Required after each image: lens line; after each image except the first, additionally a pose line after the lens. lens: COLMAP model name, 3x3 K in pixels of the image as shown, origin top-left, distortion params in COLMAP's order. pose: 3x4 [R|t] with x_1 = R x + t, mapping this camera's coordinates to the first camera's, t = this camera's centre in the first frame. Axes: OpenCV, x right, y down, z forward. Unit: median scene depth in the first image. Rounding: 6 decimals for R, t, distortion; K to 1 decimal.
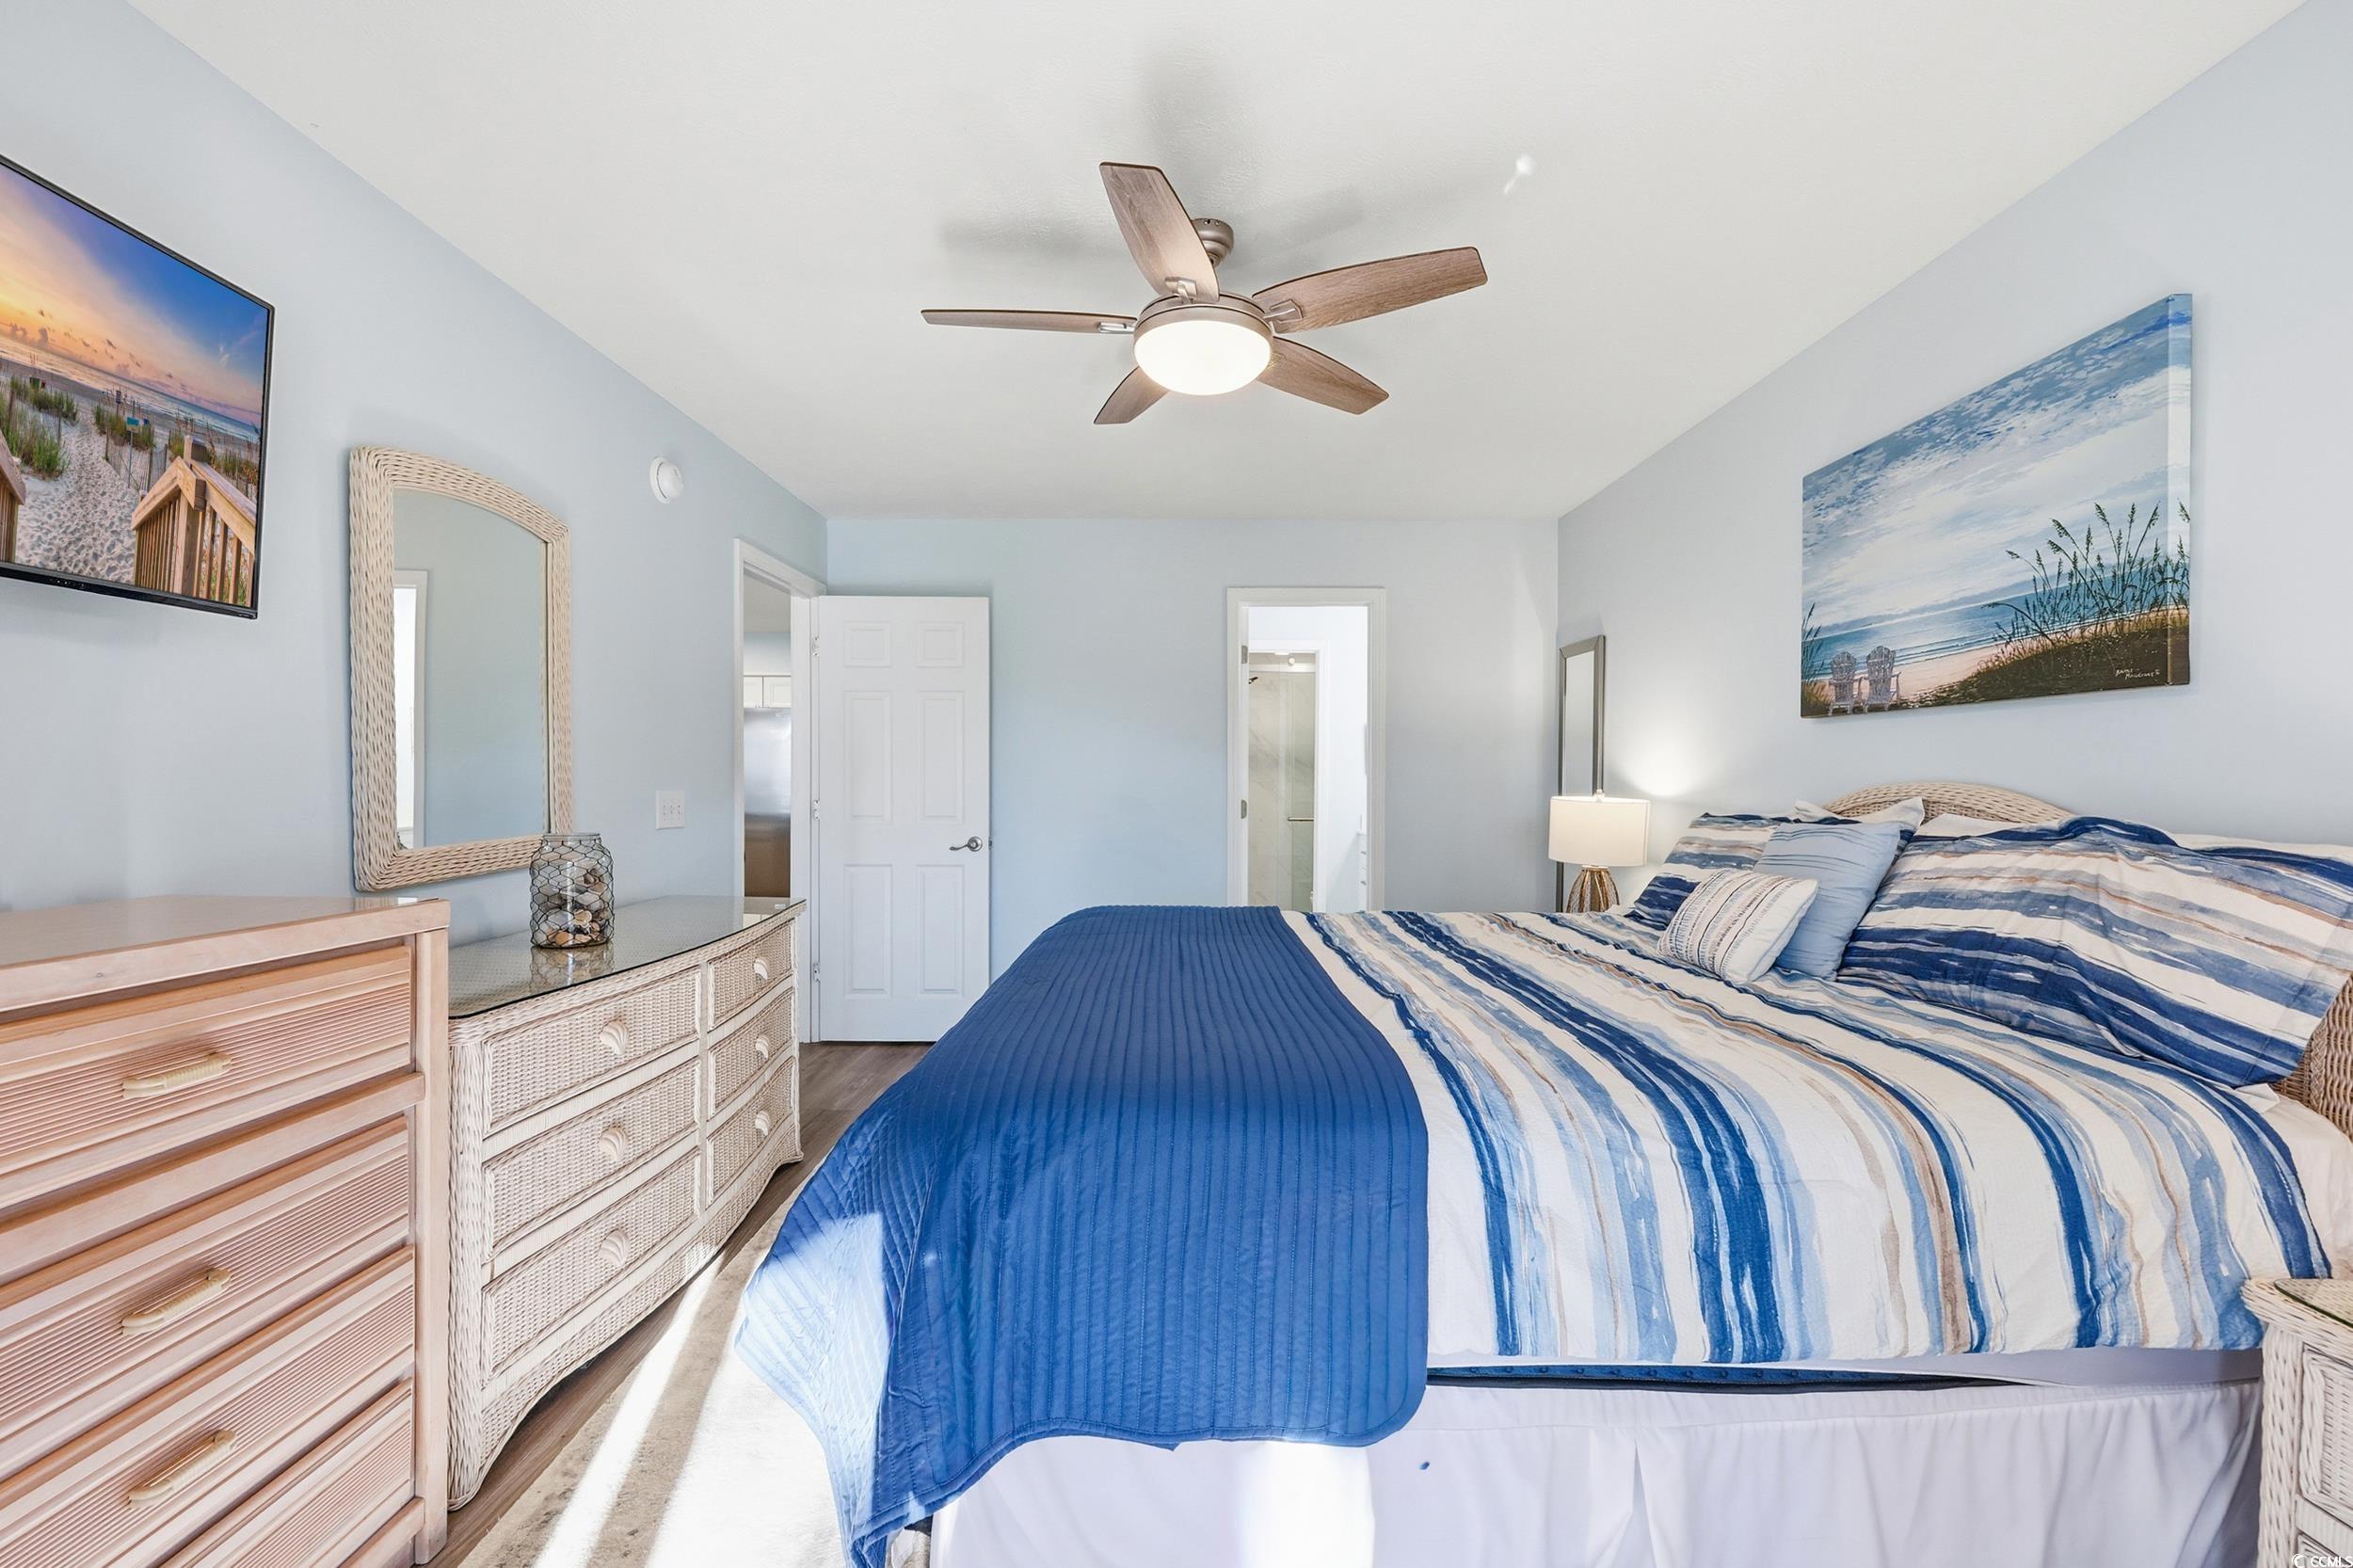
lens RADIAL K [[946.2, 0, 1176.5], [0, 946.2, 784.0], [0, 0, 1]] dist [-0.000616, -0.000409]
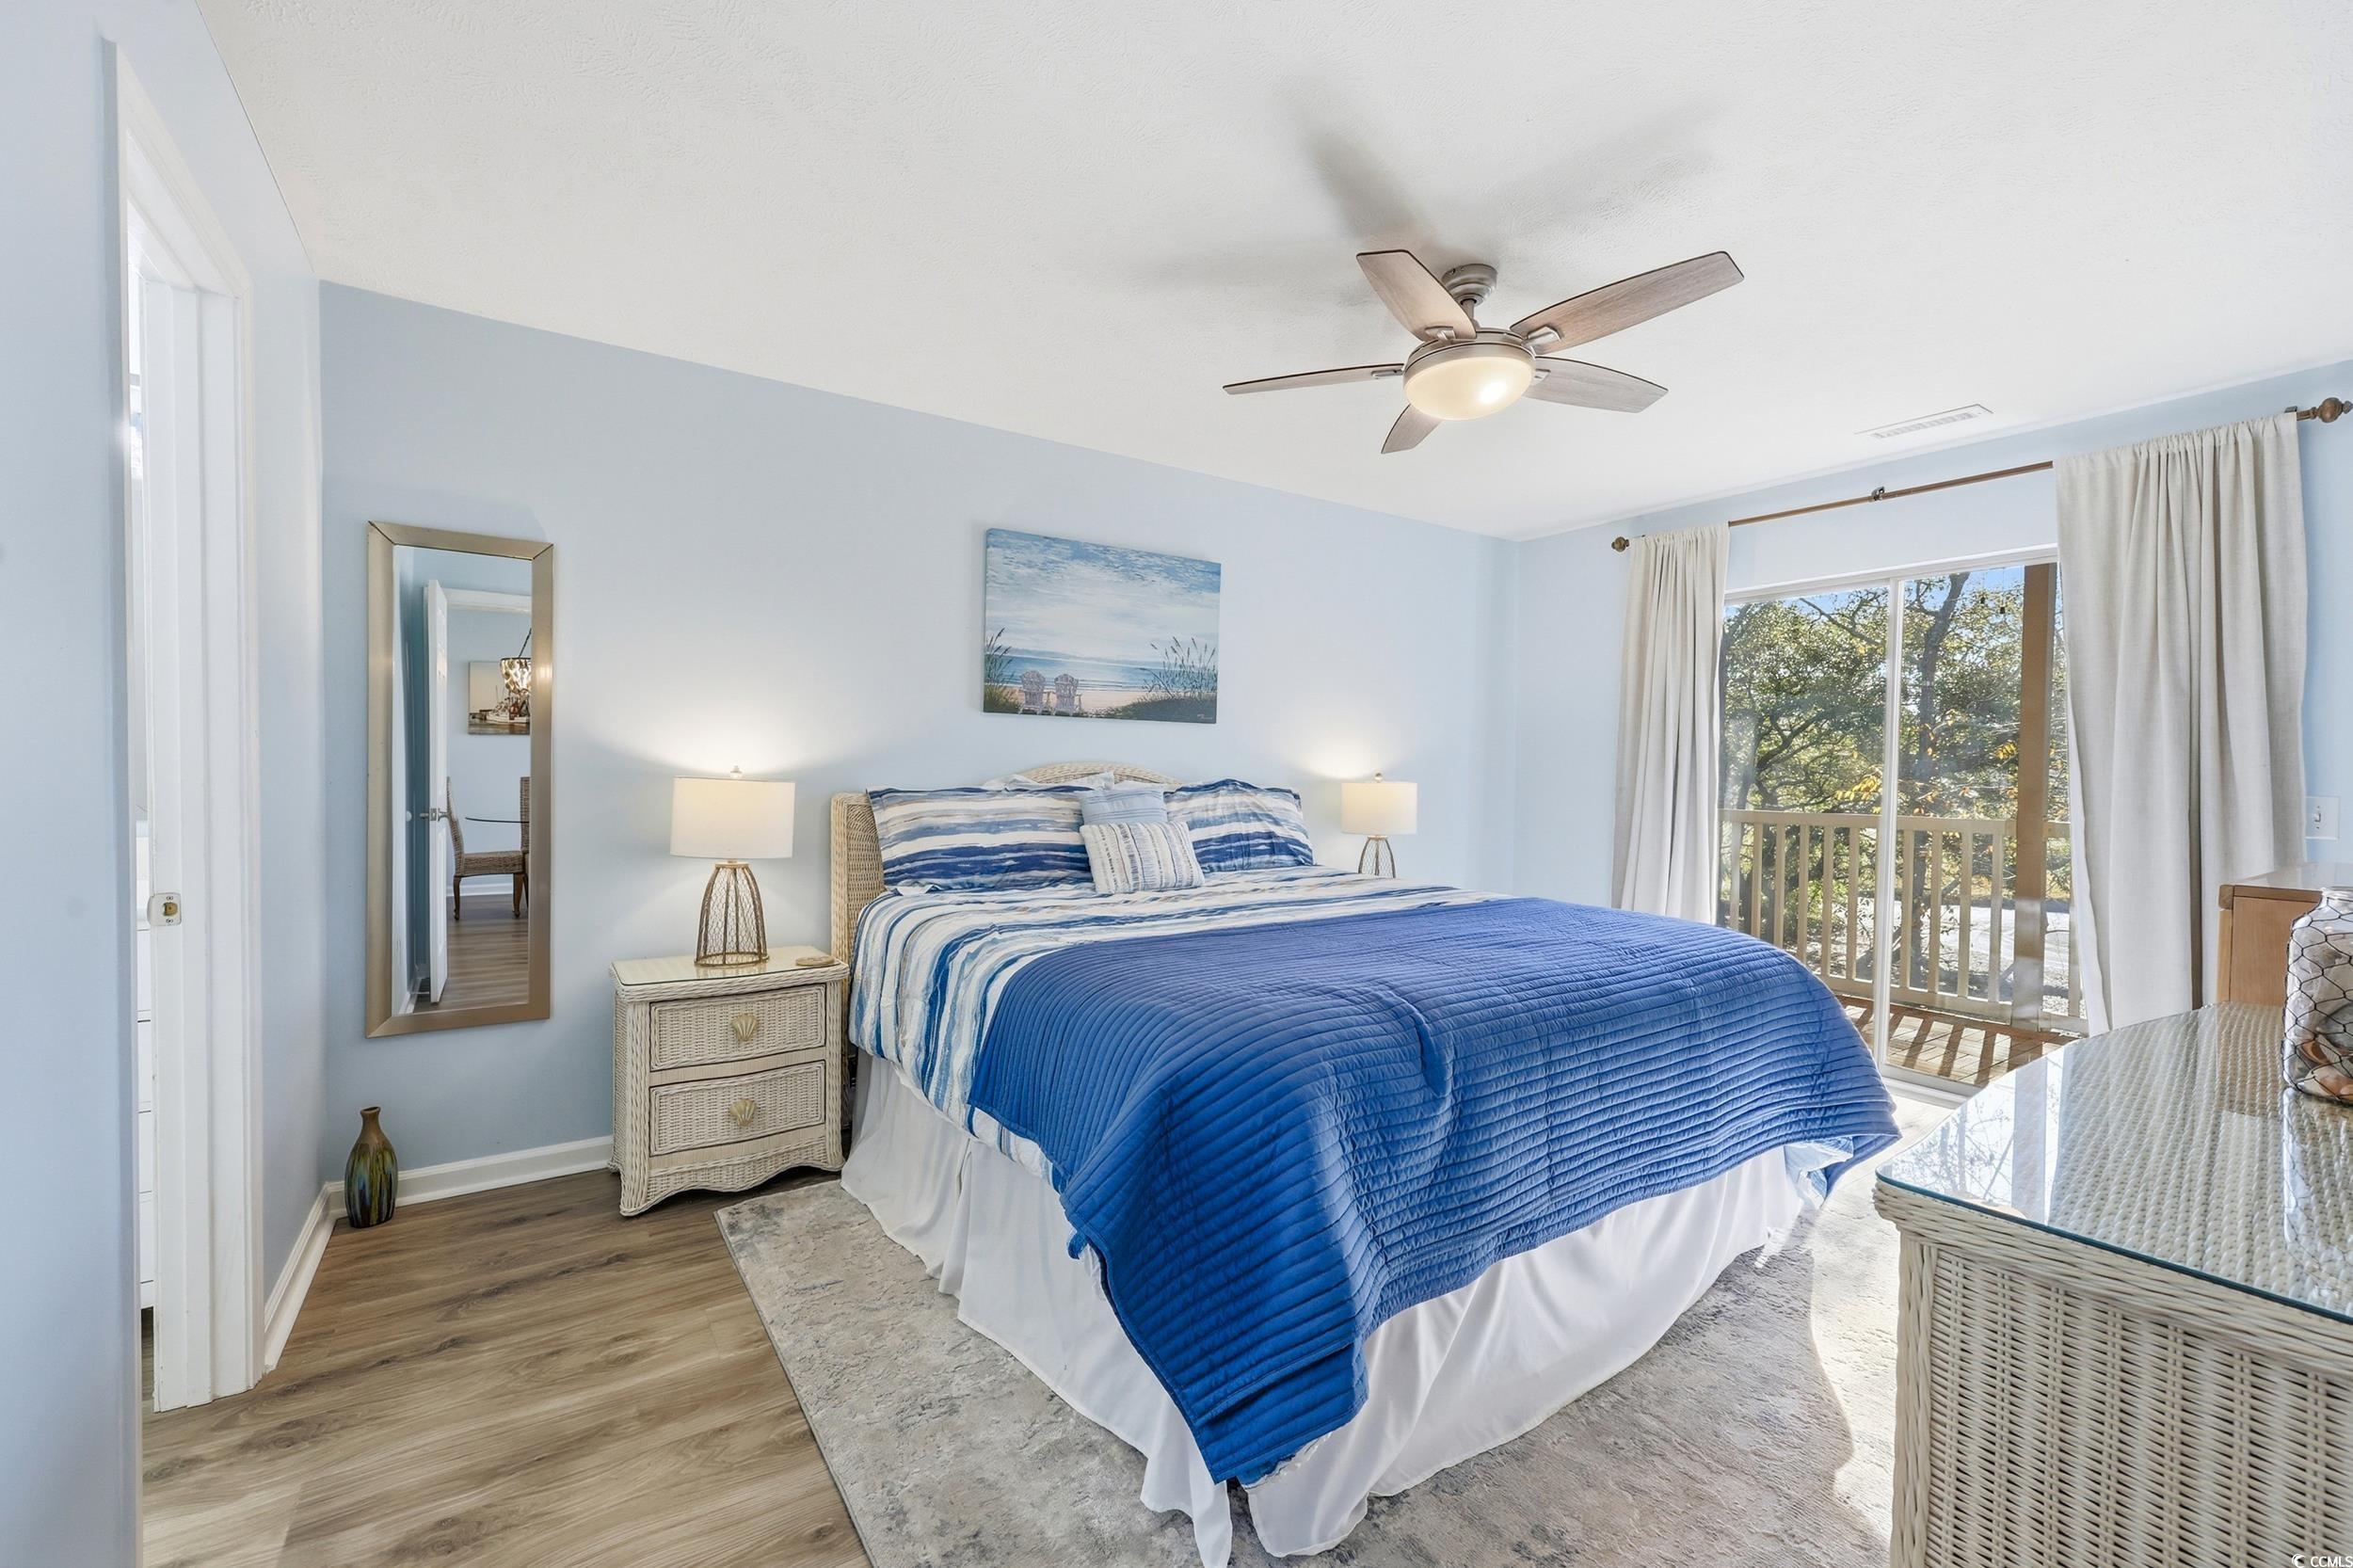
lens RADIAL K [[946.2, 0, 1176.5], [0, 946.2, 784.0], [0, 0, 1]] dist [-0.000616, -0.000409]
pose [[-0.545822, -0.024664, 0.837538, -0.716628], [-0.010489, 0.999689, 0.022603, -0.003080], [-0.837835, 0.003552, -0.545911, 1.854451]]
